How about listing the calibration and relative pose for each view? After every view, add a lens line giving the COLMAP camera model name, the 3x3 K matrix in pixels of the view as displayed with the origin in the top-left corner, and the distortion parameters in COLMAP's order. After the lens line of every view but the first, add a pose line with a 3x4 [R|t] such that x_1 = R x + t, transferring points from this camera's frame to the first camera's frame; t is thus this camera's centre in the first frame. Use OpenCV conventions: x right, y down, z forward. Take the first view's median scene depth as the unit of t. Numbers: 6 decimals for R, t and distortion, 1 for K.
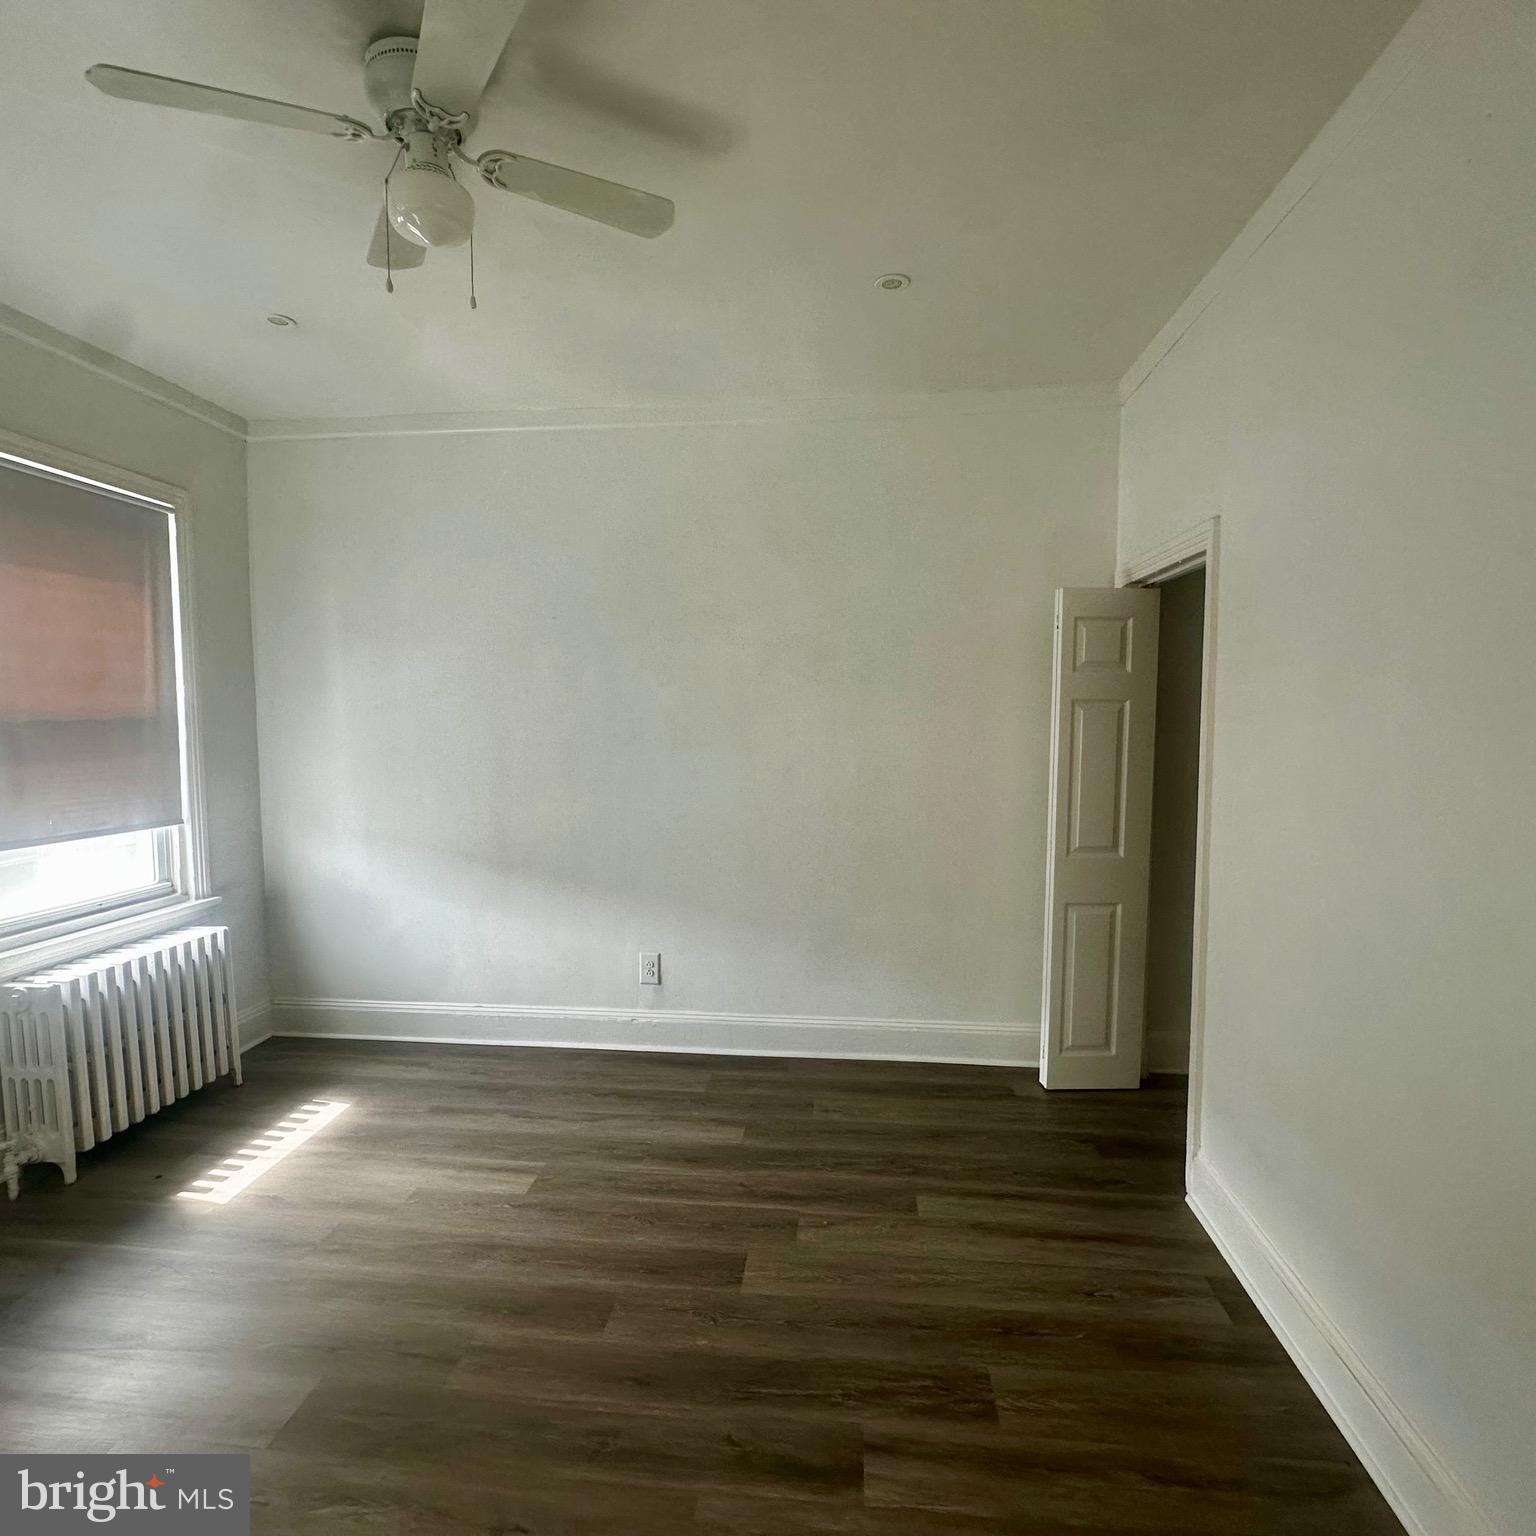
lens RADIAL K [[817.3, 0, 767.2], [0, 817.3, 768.2], [0, 0, 1]] dist [-0.006096, 0.001514]
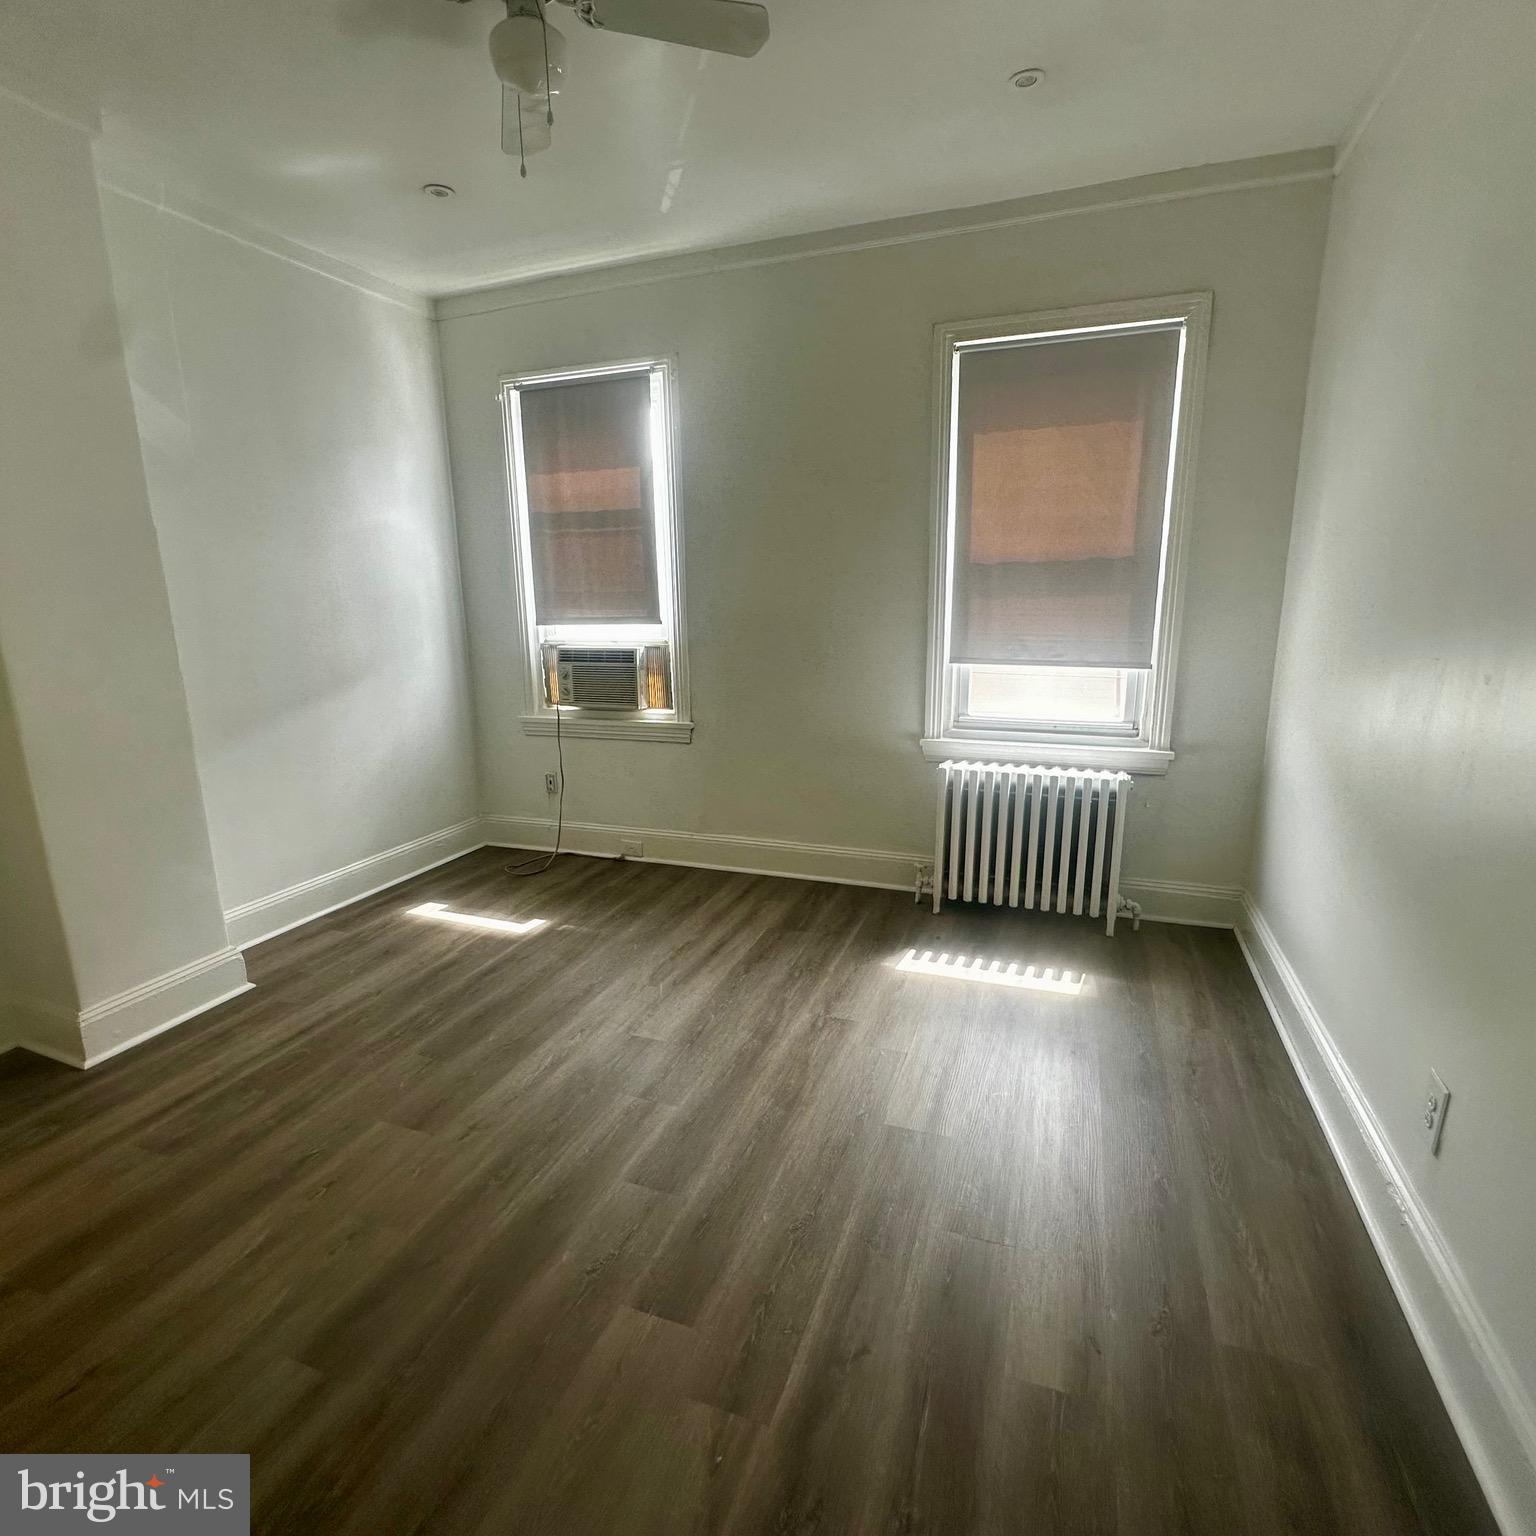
lens RADIAL K [[817.3, 0, 770.1], [0, 817.3, 768.7], [0, 0, 1]] dist [-0.006096, 0.001514]
pose [[-0.240089, 0.218928, -0.945742, 0.416889], [-0.050558, 0.970095, 0.237400, -0.030219], [0.969434, 0.104811, -0.221840, 0.948528]]
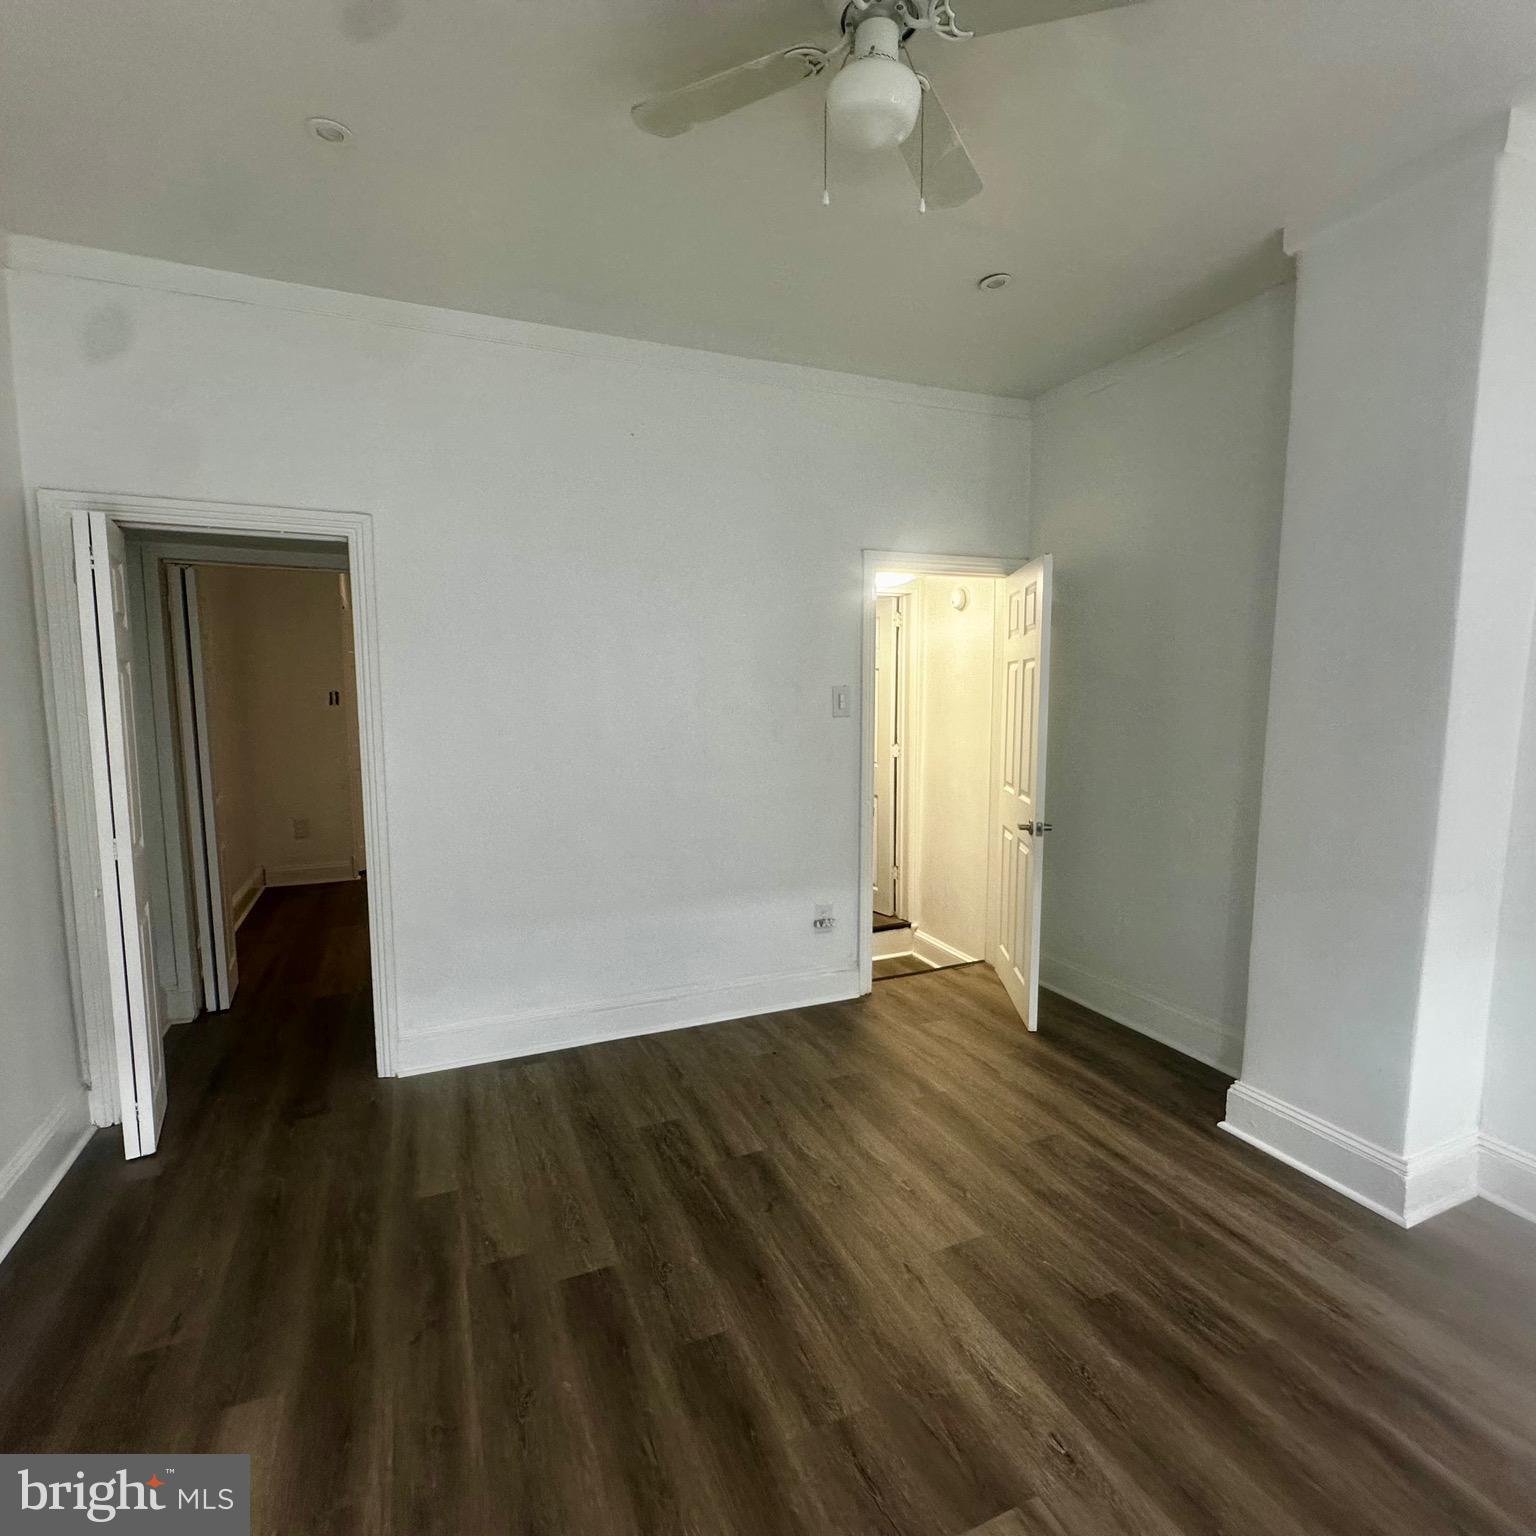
lens RADIAL K [[817.3, 0, 768.5], [0, 817.3, 772.3], [0, 0, 1]] dist [-0.006096, 0.001514]
pose [[-0.497571, -0.079777, 0.863747, -0.697959], [0.066528, 0.989319, 0.129699, -0.042747], [-0.864868, 0.121998, -0.486949, 0.946818]]
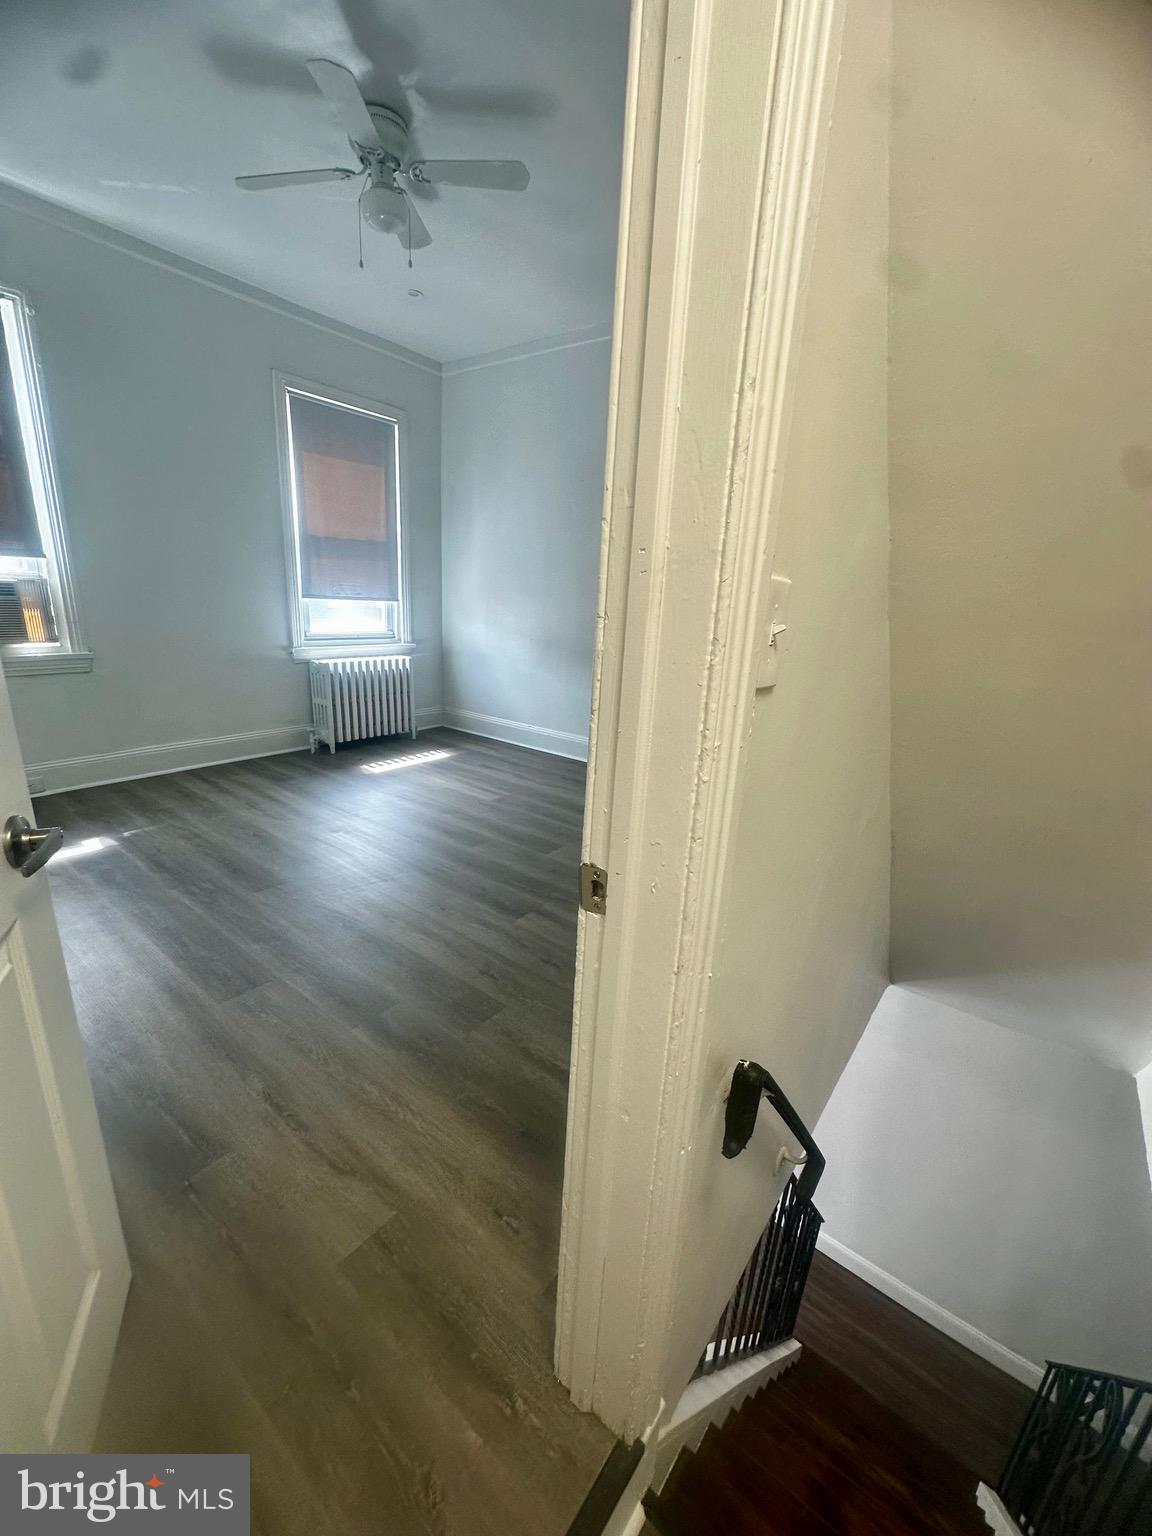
lens RADIAL K [[610.2, 0, 573.0], [0, 610.2, 767.2], [0, 0, 1]] dist [-0.003819, 0.000440]
pose [[0.851547, 0.193047, -0.487444, 0.491380], [-0.092338, 0.970431, 0.223017, 0.106370], [0.516083, -0.144900, 0.844193, -0.068593]]
